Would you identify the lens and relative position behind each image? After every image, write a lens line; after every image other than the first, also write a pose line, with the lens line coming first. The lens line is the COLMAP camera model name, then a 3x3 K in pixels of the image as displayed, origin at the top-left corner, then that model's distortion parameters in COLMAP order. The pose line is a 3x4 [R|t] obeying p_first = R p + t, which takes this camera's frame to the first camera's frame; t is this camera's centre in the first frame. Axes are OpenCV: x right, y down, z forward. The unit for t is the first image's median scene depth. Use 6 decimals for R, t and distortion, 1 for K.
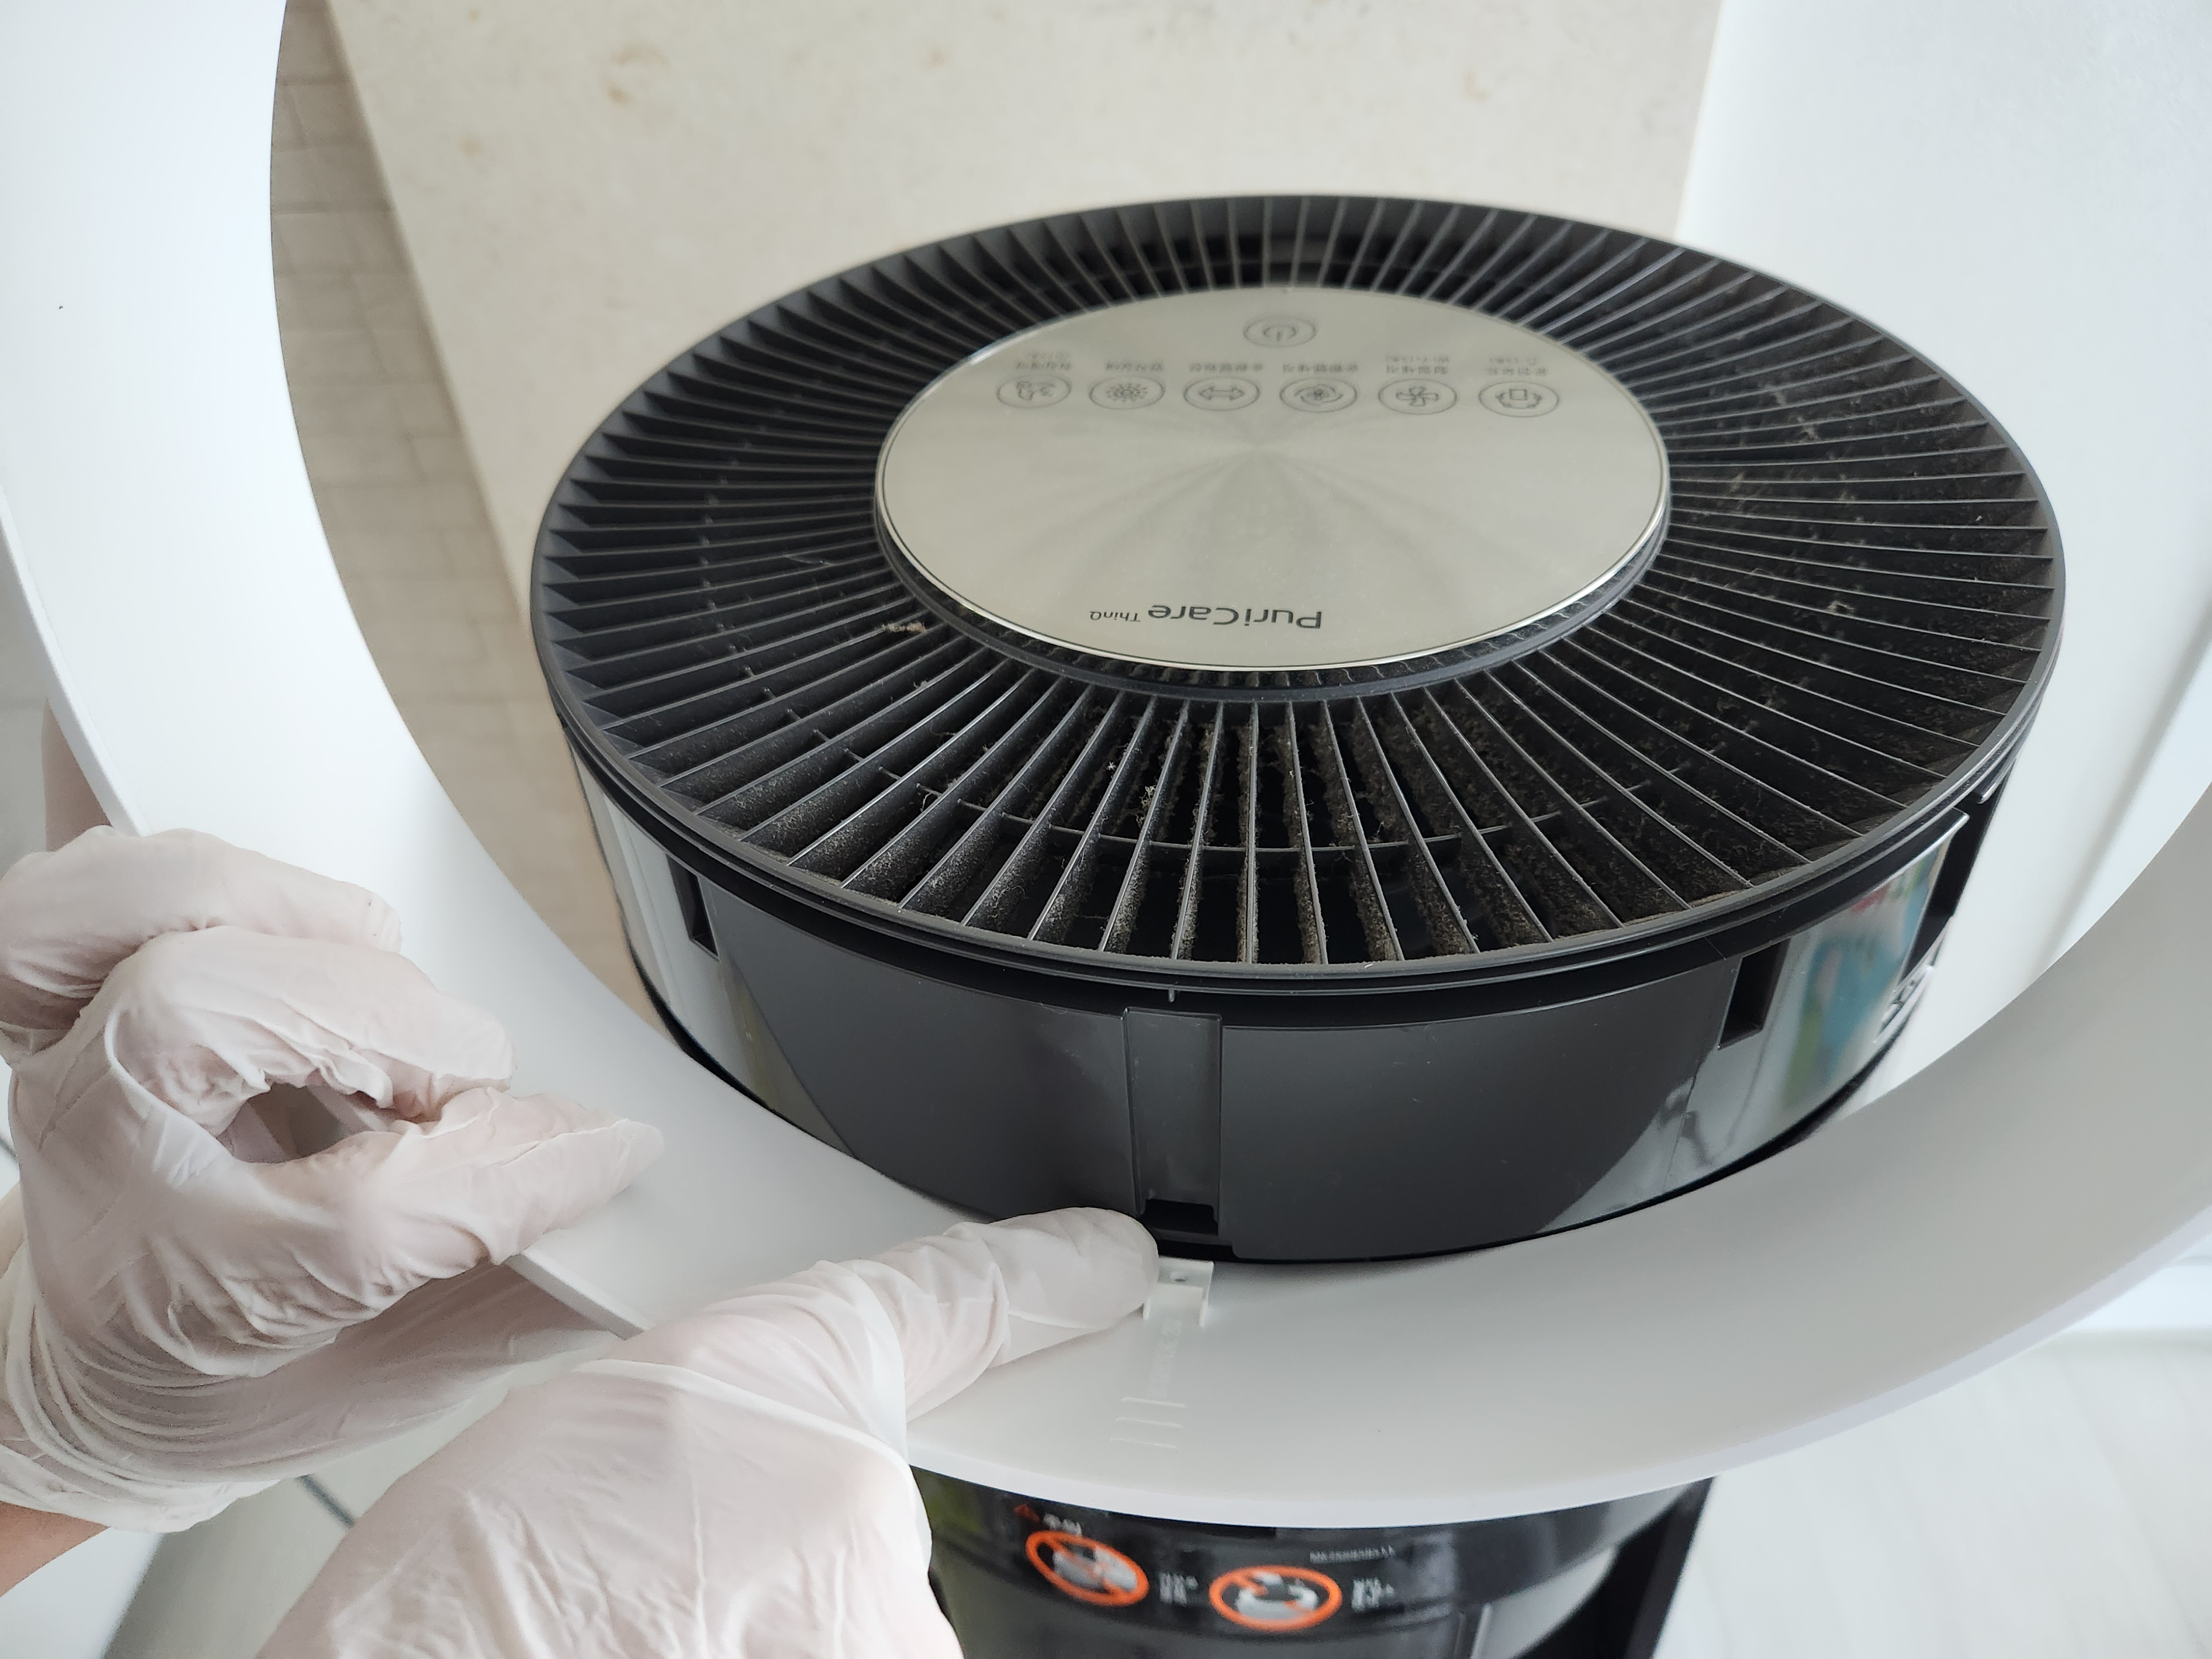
lens RADIAL K [[1494.4, 0, 1085.2], [0, 1494.4, 820.4], [0, 0, 1]] dist [0.009726, -0.029294]
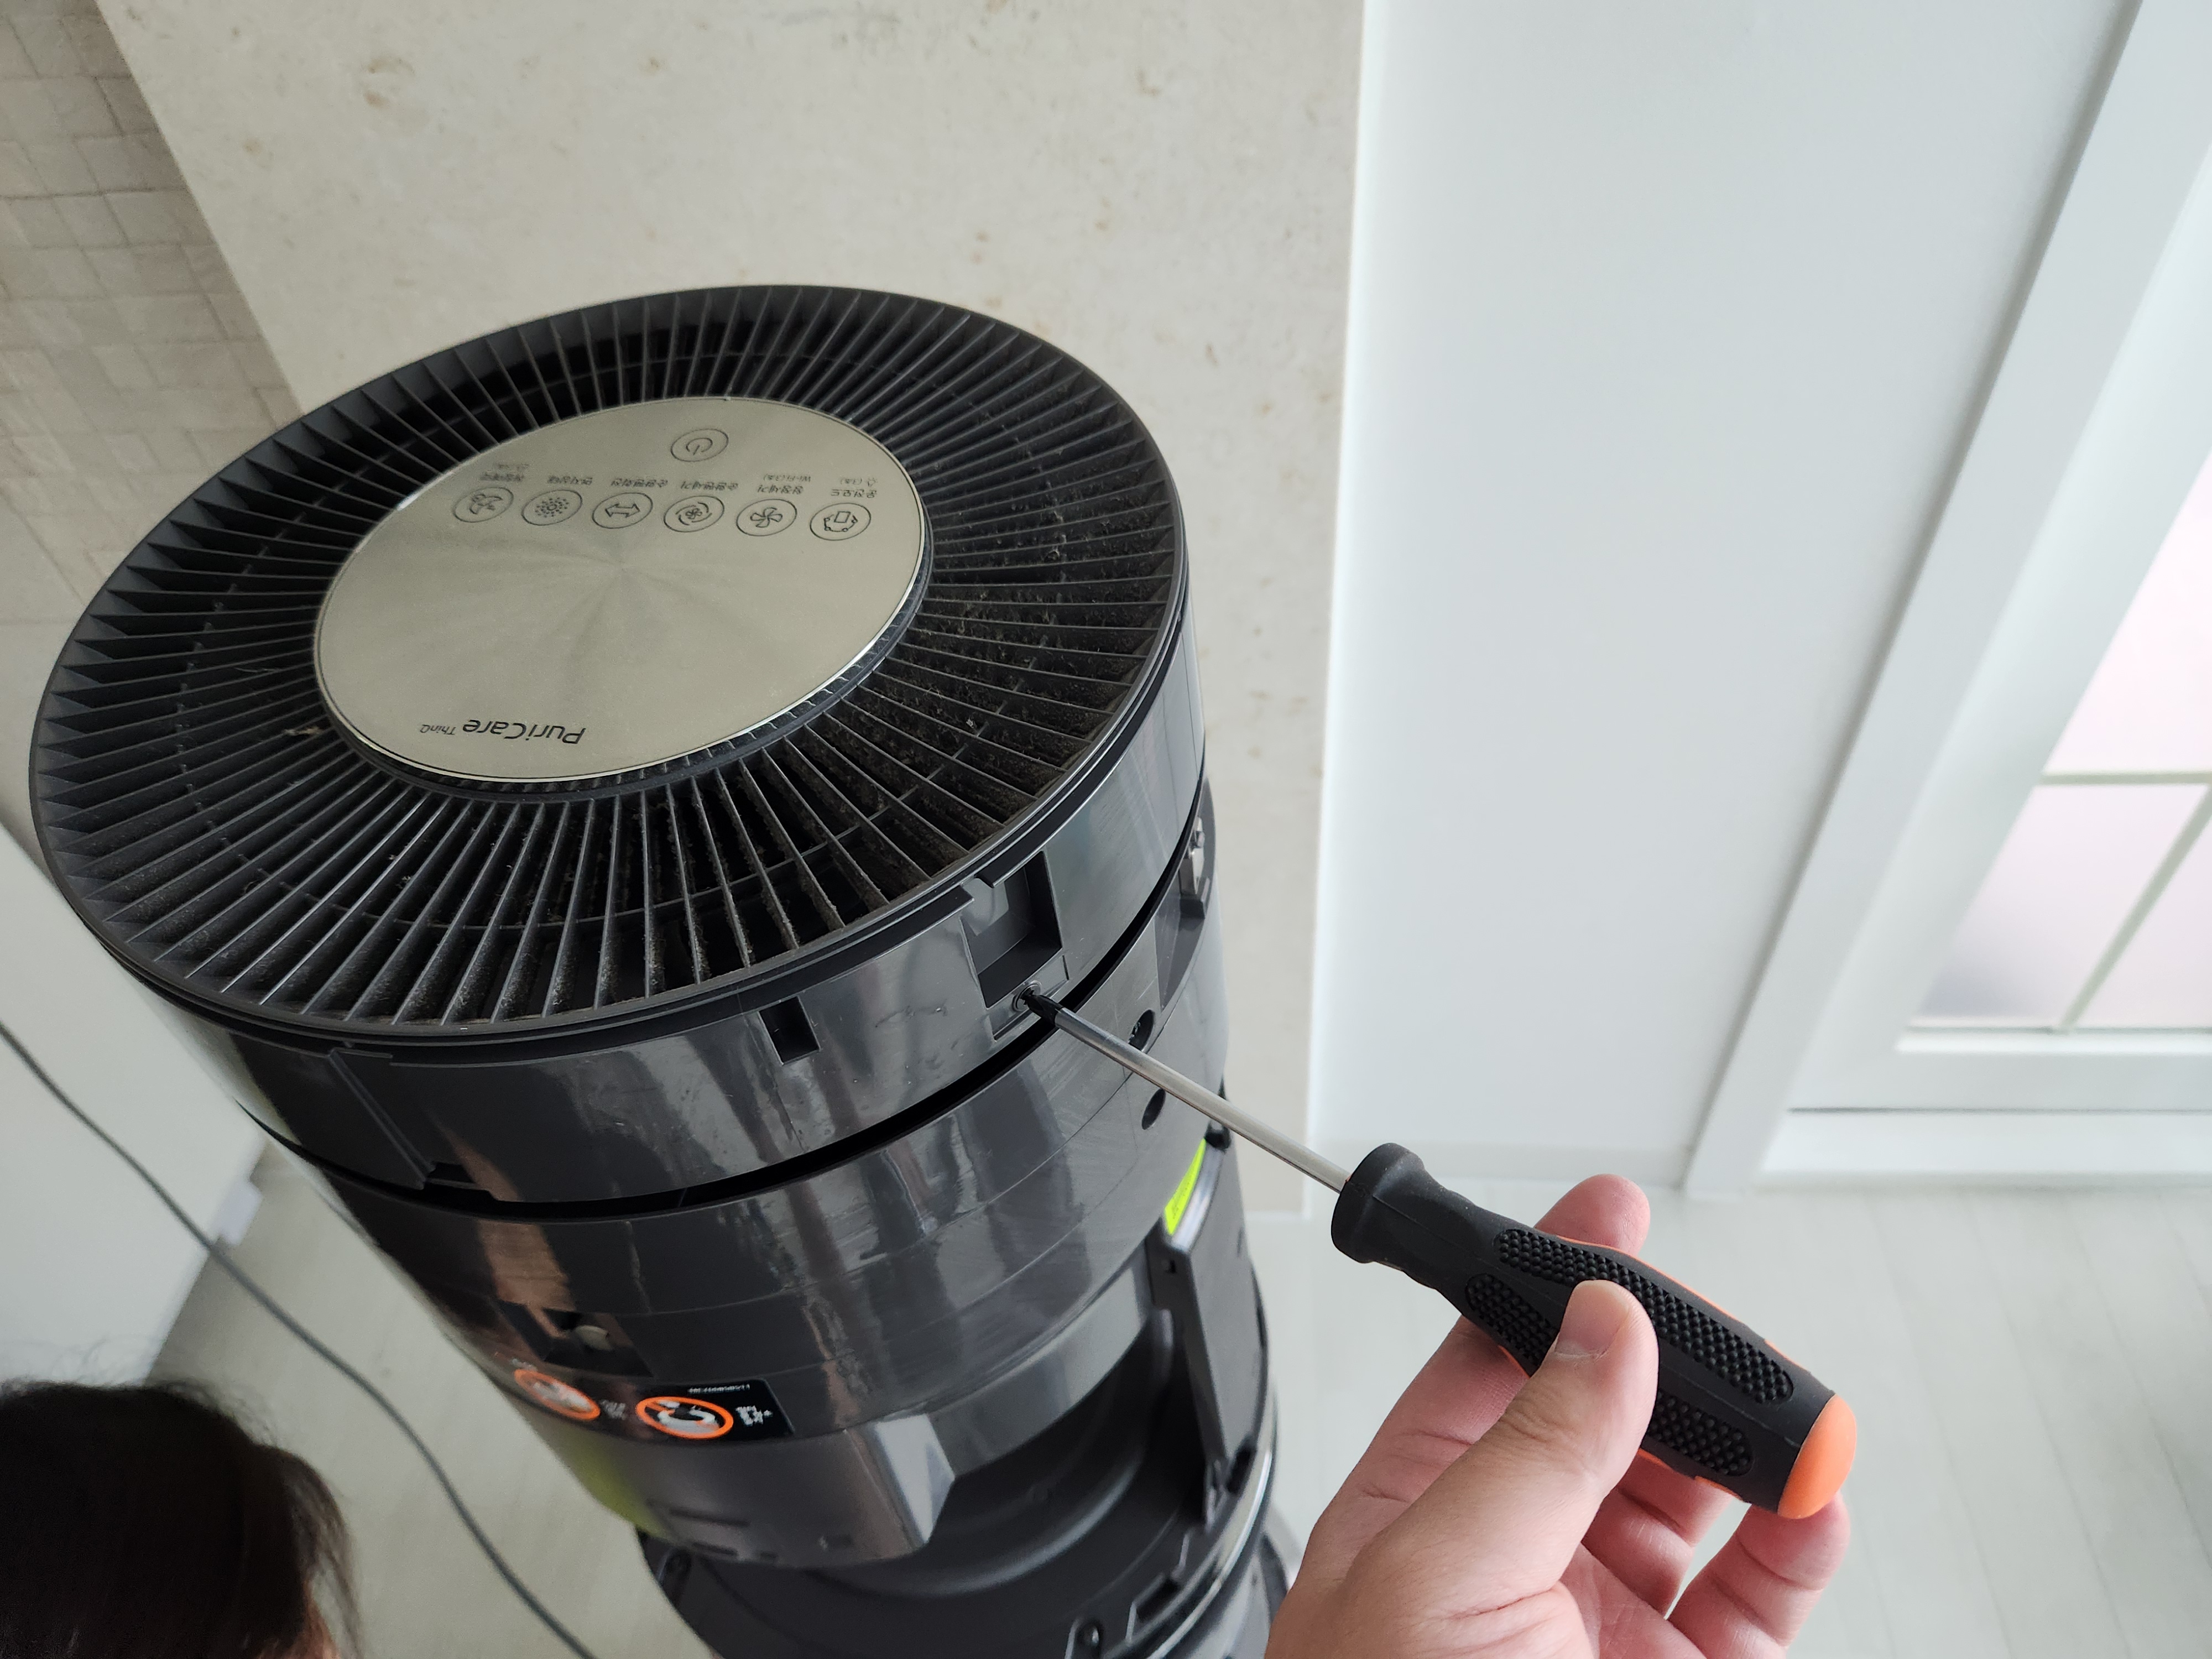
lens RADIAL K [[1494.4, 0, 1129.1], [0, 1494.4, 830.4], [0, 0, 1]] dist [0.009726, -0.029294]
pose [[0.999482, 0.003341, -0.032001, 0.570251], [0.000543, 0.992700, 0.120606, -0.173737], [0.032170, -0.120561, 0.992185, -0.272390]]
